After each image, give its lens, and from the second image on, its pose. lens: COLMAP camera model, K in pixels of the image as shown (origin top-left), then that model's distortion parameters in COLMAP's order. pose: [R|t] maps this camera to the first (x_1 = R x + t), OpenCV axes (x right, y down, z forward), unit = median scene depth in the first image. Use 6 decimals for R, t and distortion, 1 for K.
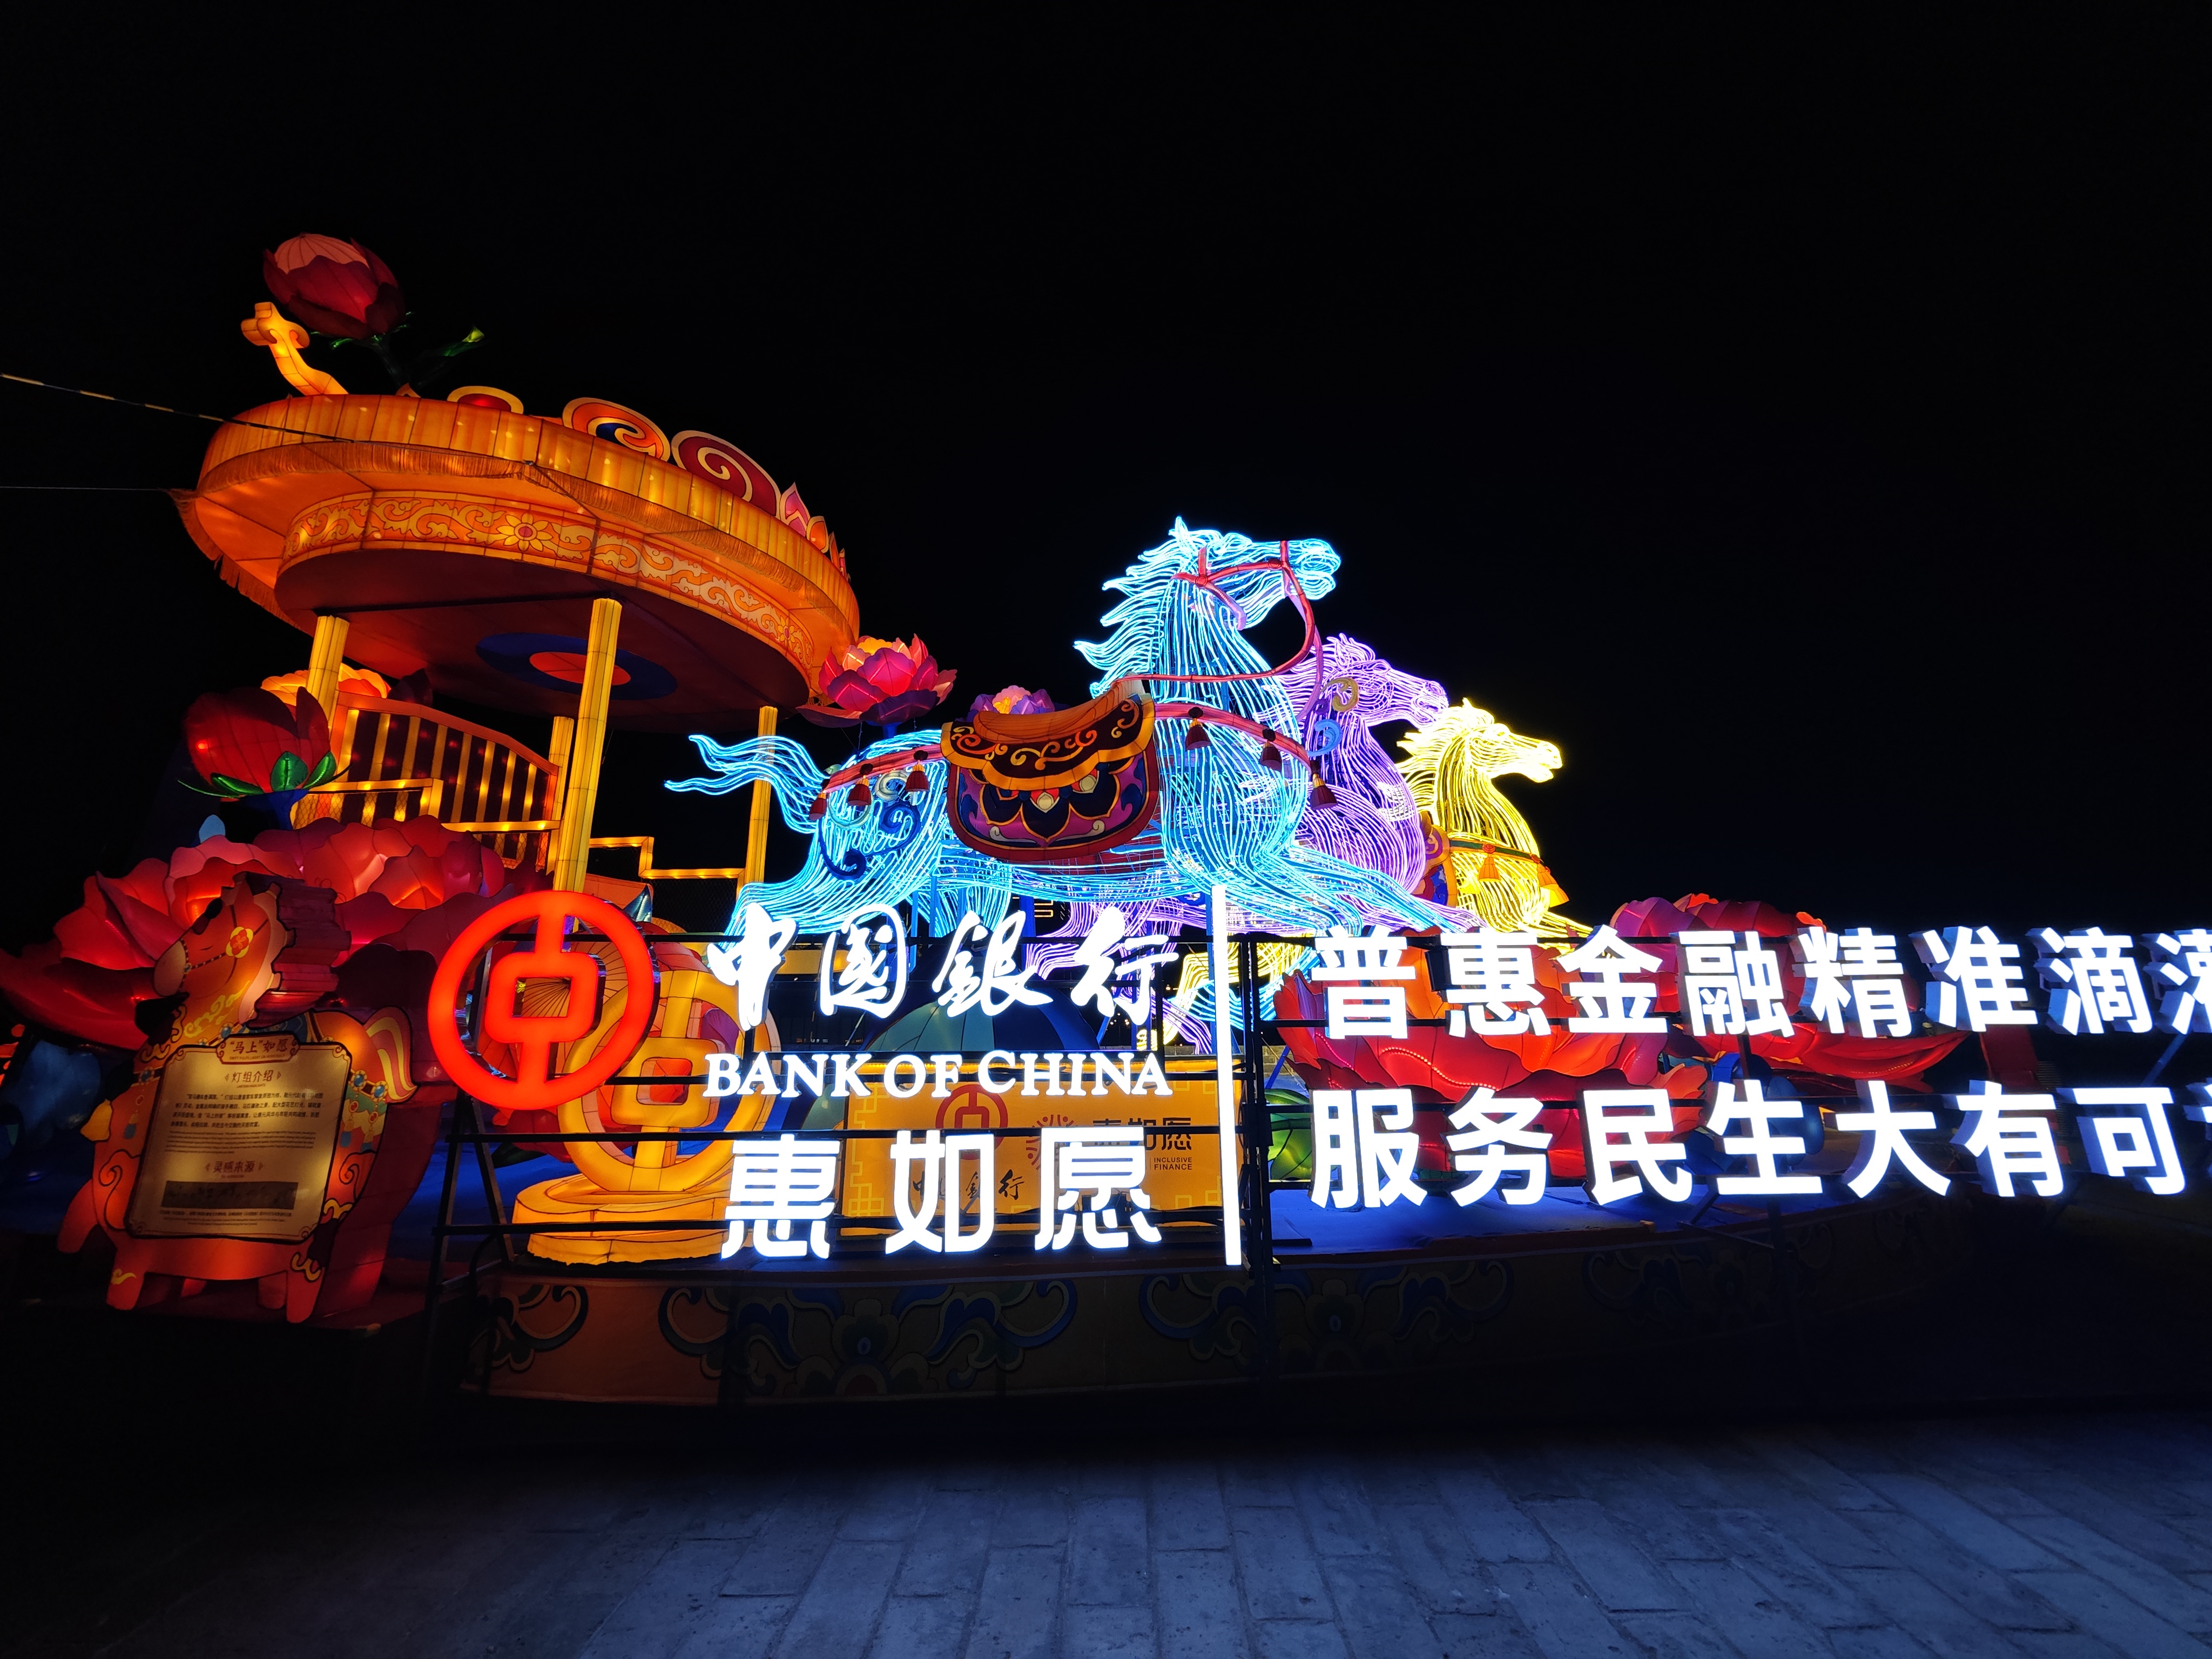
lens RADIAL K [[777.8, 0, 1088.5], [0, 777.8, 824.8], [0, 0, 1]] dist [-0.004072, 0.000689]
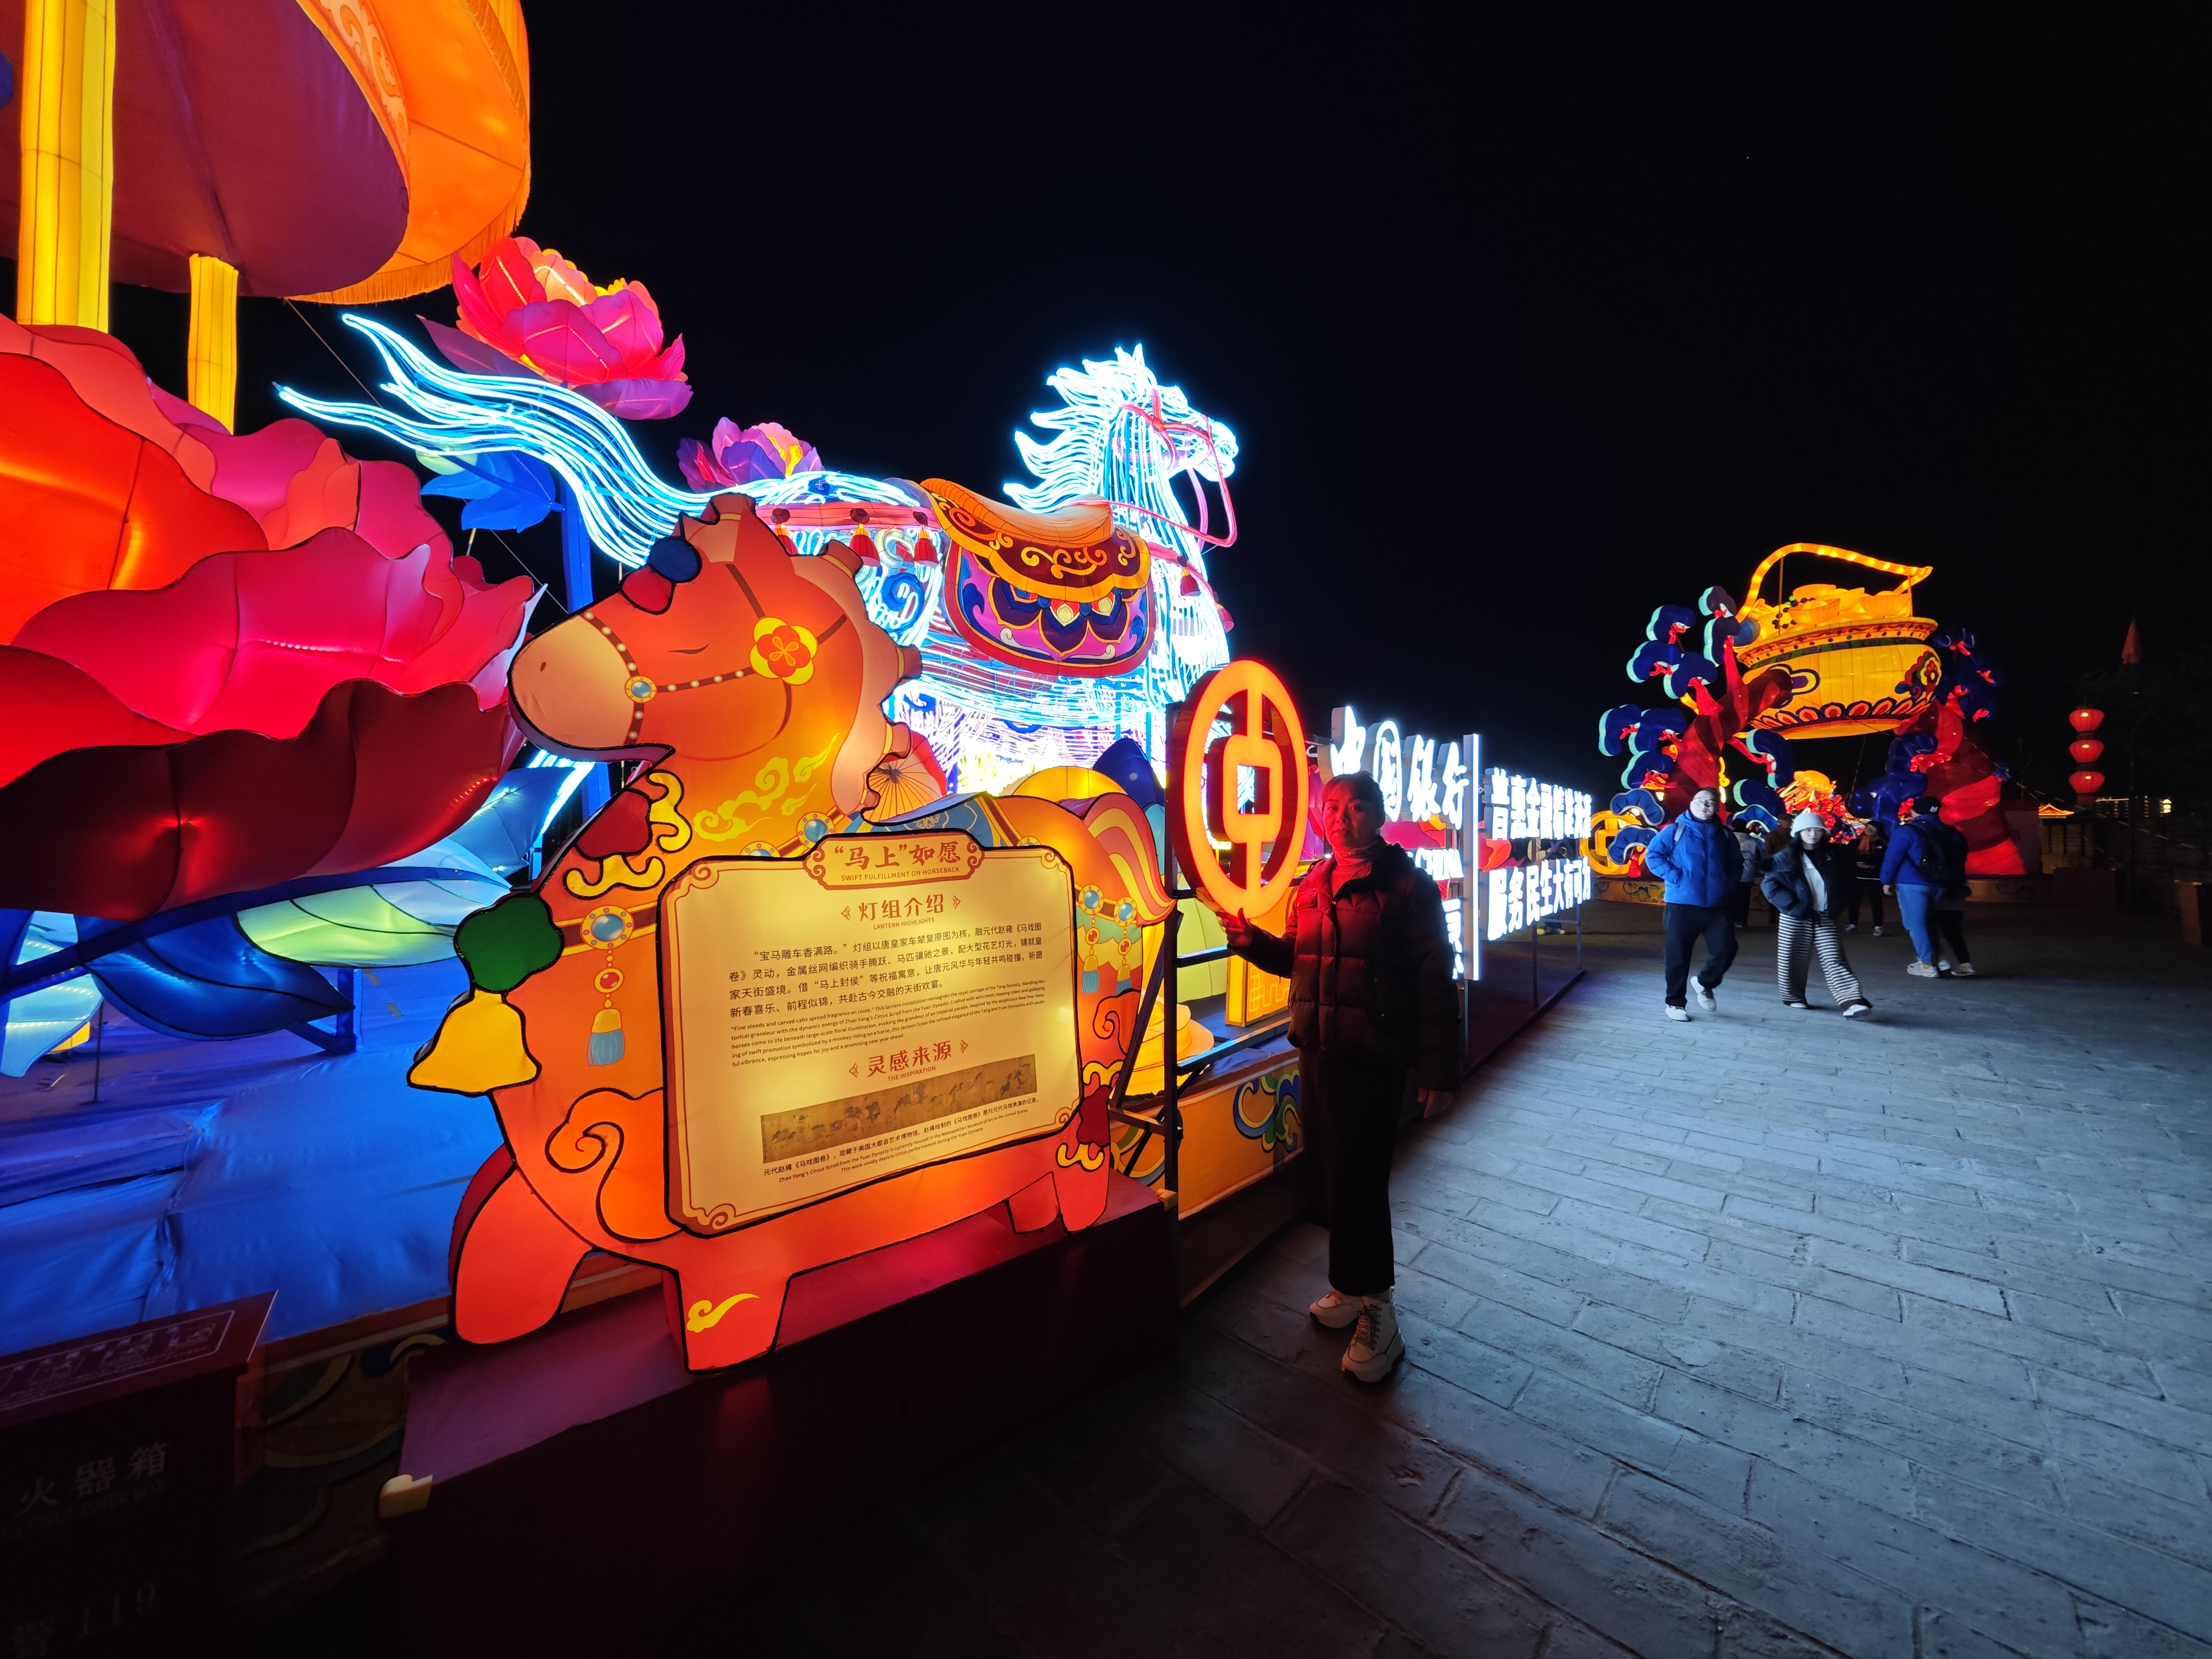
lens RADIAL K [[777.8, 0, 1110.5], [0, 777.8, 824.5], [0, 0, 1]] dist [-0.004072, 0.000689]
pose [[0.672618, 0.014173, 0.739854, -1.240218], [-0.165677, 0.977320, 0.131898, 0.150154], [-0.721204, -0.211294, 0.659711, 0.478320]]
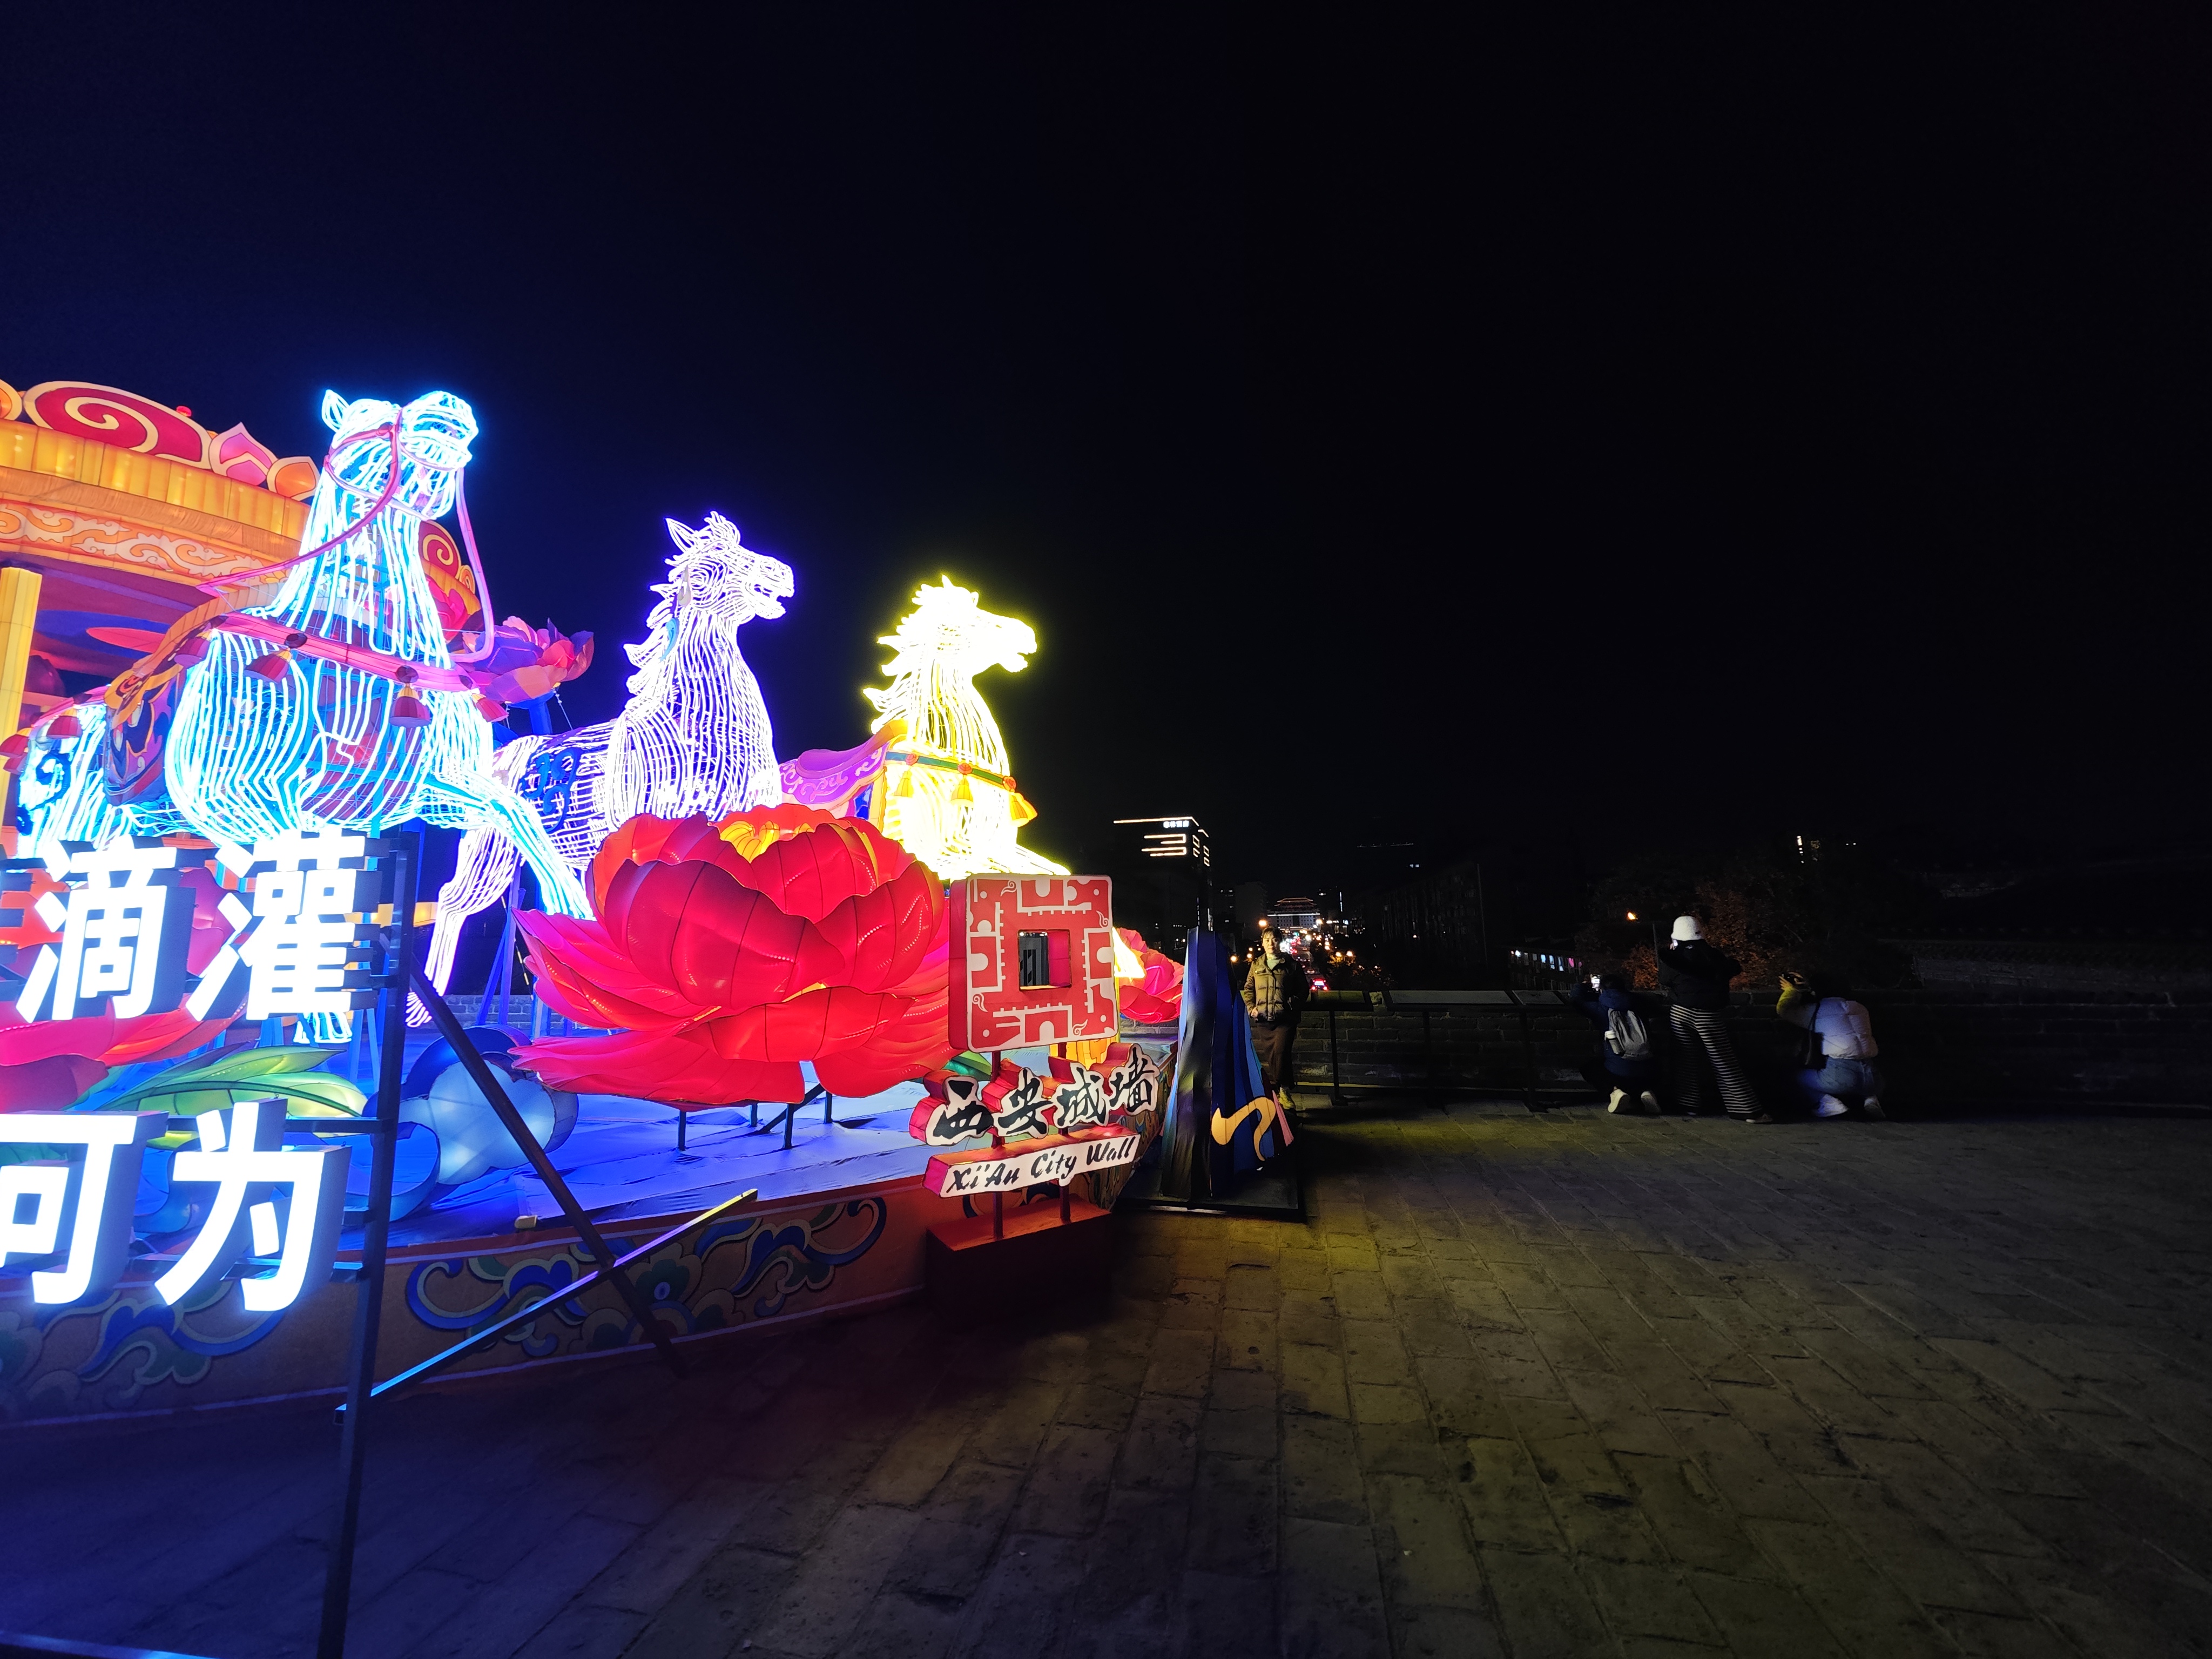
lens RADIAL K [[777.8, 0, 1108.7], [0, 777.8, 822.5], [0, 0, 1]] dist [-0.004072, 0.000689]
pose [[0.979905, -0.047786, -0.193657, 2.122216], [0.061932, 0.995785, 0.067657, 0.129778], [0.189607, -0.078290, 0.978734, 0.581944]]
